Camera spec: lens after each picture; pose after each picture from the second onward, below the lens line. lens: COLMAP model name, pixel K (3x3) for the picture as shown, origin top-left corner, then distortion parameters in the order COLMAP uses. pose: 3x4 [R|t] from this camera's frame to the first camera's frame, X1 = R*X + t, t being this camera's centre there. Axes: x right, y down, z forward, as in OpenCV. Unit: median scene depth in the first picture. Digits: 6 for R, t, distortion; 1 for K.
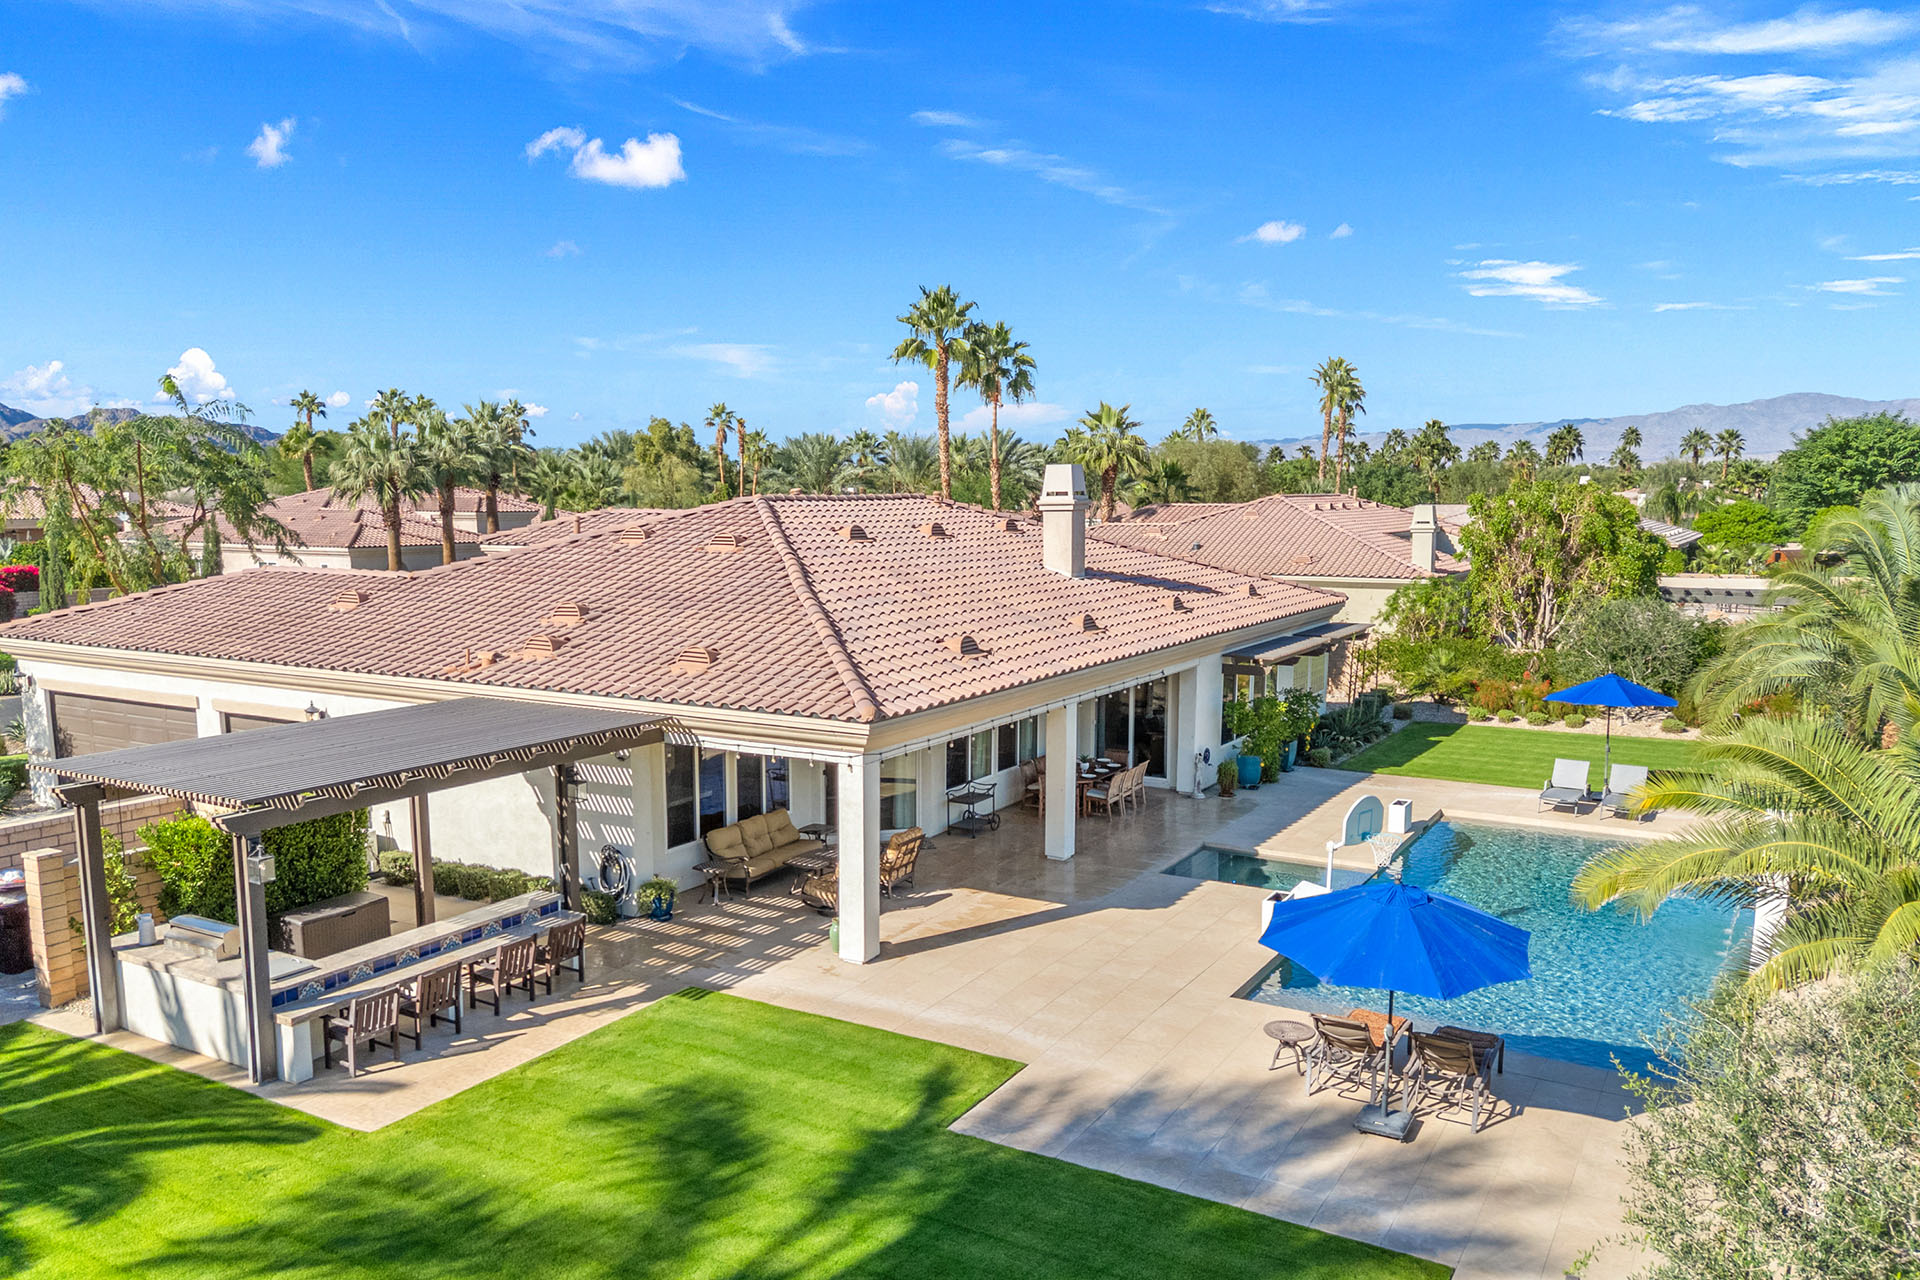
lens RADIAL K [[1387.5, 0, 957.1], [0, 1387.5, 640.9], [0, 0, 1]] dist [0.056564, -0.028015]
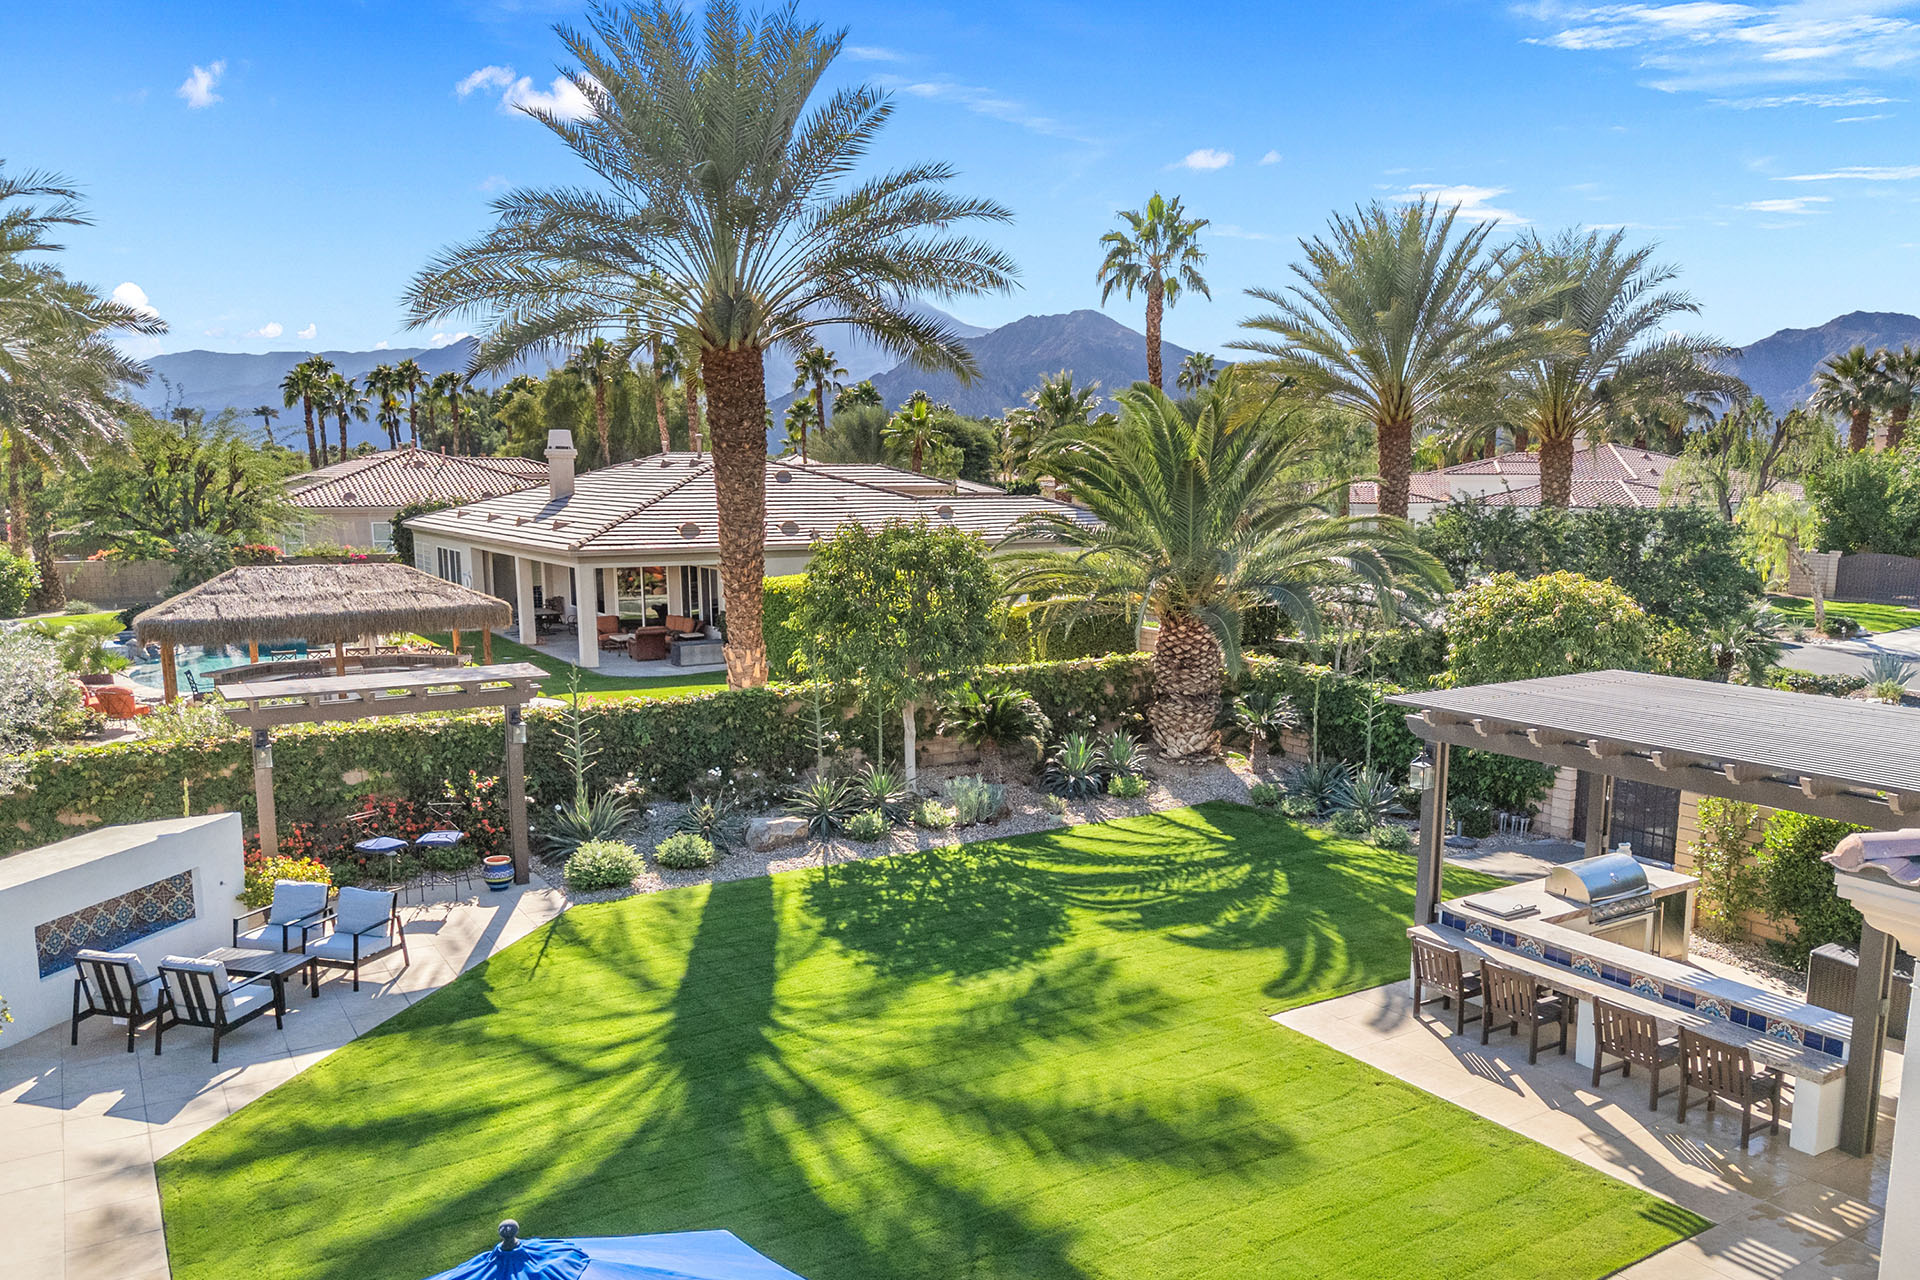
lens RADIAL K [[1387.5, 0, 953.5], [0, 1387.5, 709.5], [0, 0, 1]] dist [0.056564, -0.028015]
pose [[-0.441427, 0.156331, -0.883574, 0.315454], [-0.109319, 0.968001, 0.225884, -0.043003], [0.890613, 0.196302, -0.410212, 0.654697]]
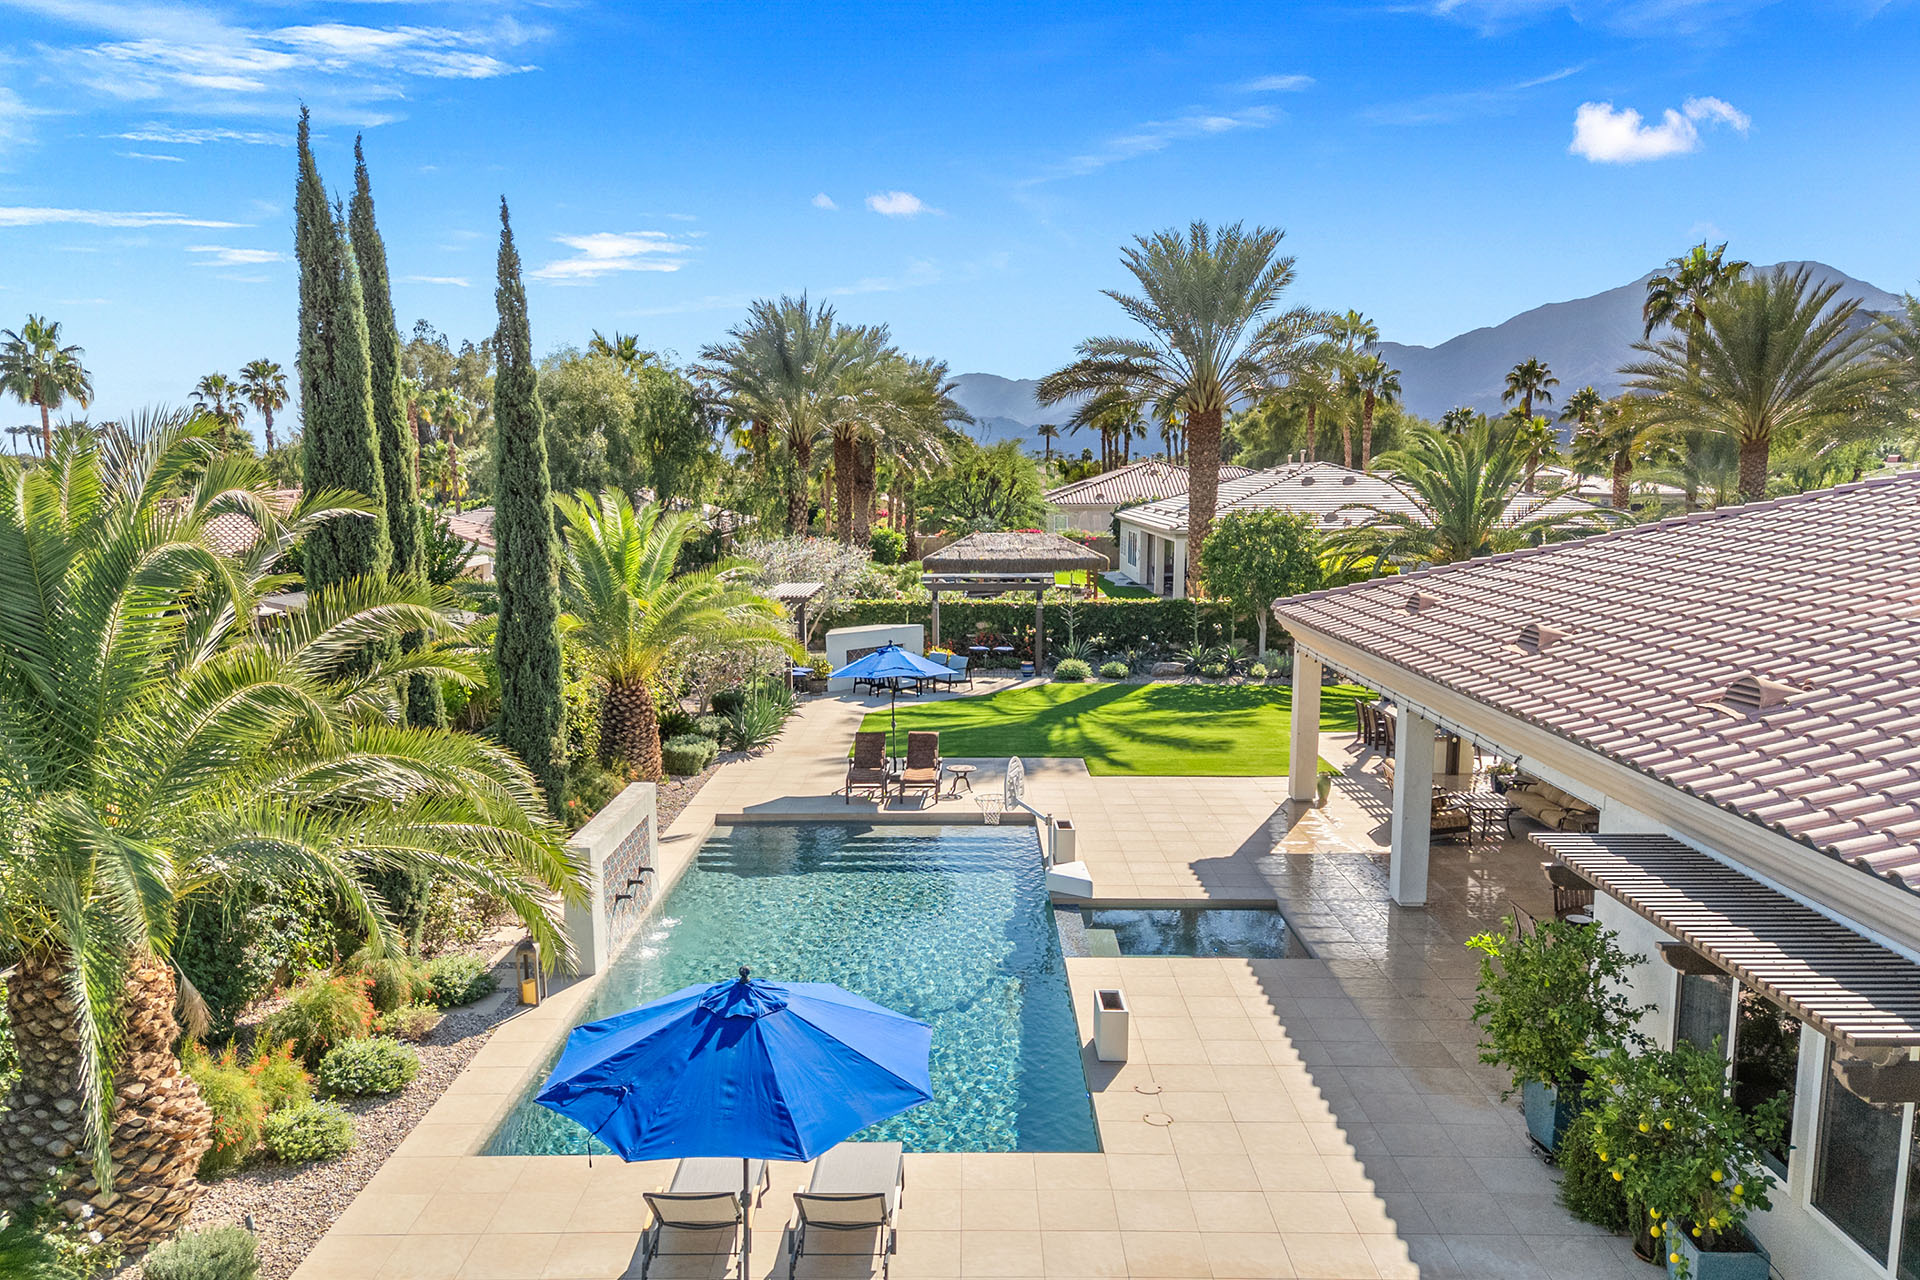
lens RADIAL K [[1387.5, 0, 977.0], [0, 1387.5, 724.0], [0, 0, 1]] dist [0.056564, -0.028015]
pose [[-0.846826, 0.098981, -0.522578, 0.668427], [-0.062033, 0.957445, 0.281872, -0.149415], [0.528240, 0.271114, -0.804649, 1.427198]]
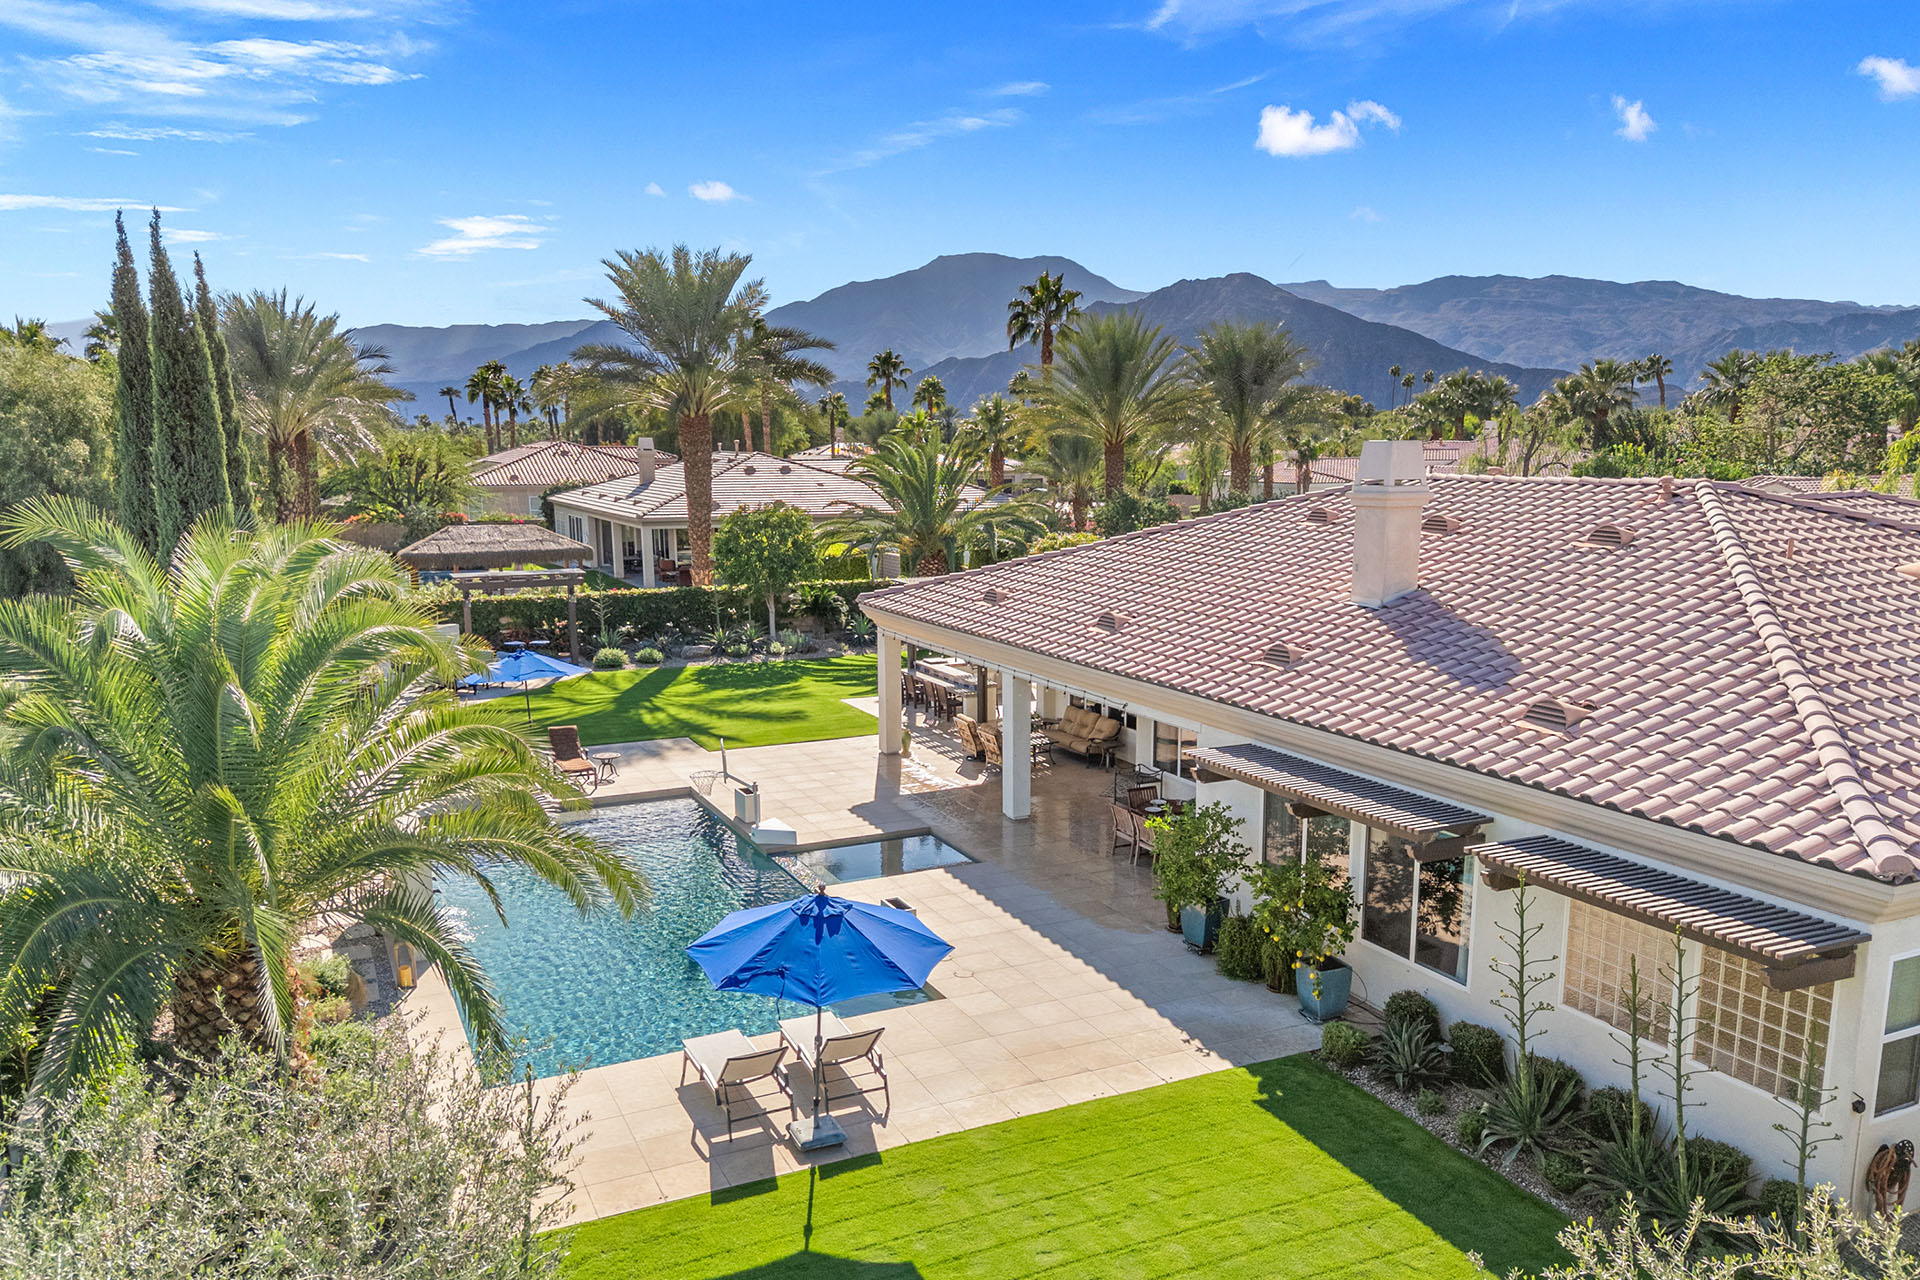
lens RADIAL K [[1387.5, 0, 966.9], [0, 1387.5, 718.1], [0, 0, 1]] dist [0.056564, -0.028015]
pose [[-0.528920, 0.172458, -0.830965, 0.951483], [-0.101926, 0.959139, 0.263937, -0.196168], [0.842529, 0.224298, -0.489730, 1.421212]]
